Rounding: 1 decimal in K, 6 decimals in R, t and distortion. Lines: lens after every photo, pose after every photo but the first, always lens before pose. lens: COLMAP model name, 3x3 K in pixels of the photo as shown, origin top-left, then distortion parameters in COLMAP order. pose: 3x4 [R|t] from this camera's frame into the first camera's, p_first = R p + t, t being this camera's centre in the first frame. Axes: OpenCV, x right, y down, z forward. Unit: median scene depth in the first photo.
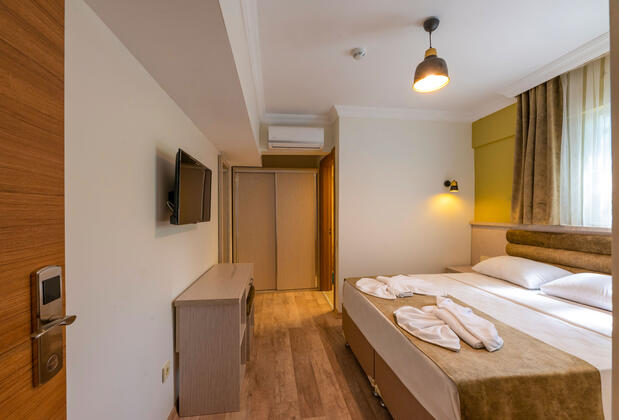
lens RADIAL K [[259.5, 0, 308.8], [0, 259.5, 223.1], [0, 0, 1]] dist [-0.000231, -0.000016]
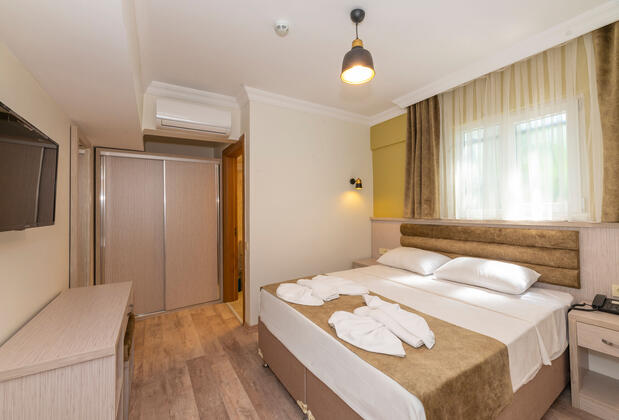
lens RADIAL K [[255.7, 0, 309.5], [0, 255.7, 210.0], [0, 0, 1]] dist [0.000346, -0.000063]
pose [[0.910044, -0.009809, 0.414396, -0.066315], [0.027162, 0.998982, -0.036004, -0.004949], [-0.413621, 0.044021, 0.909384, 0.165685]]
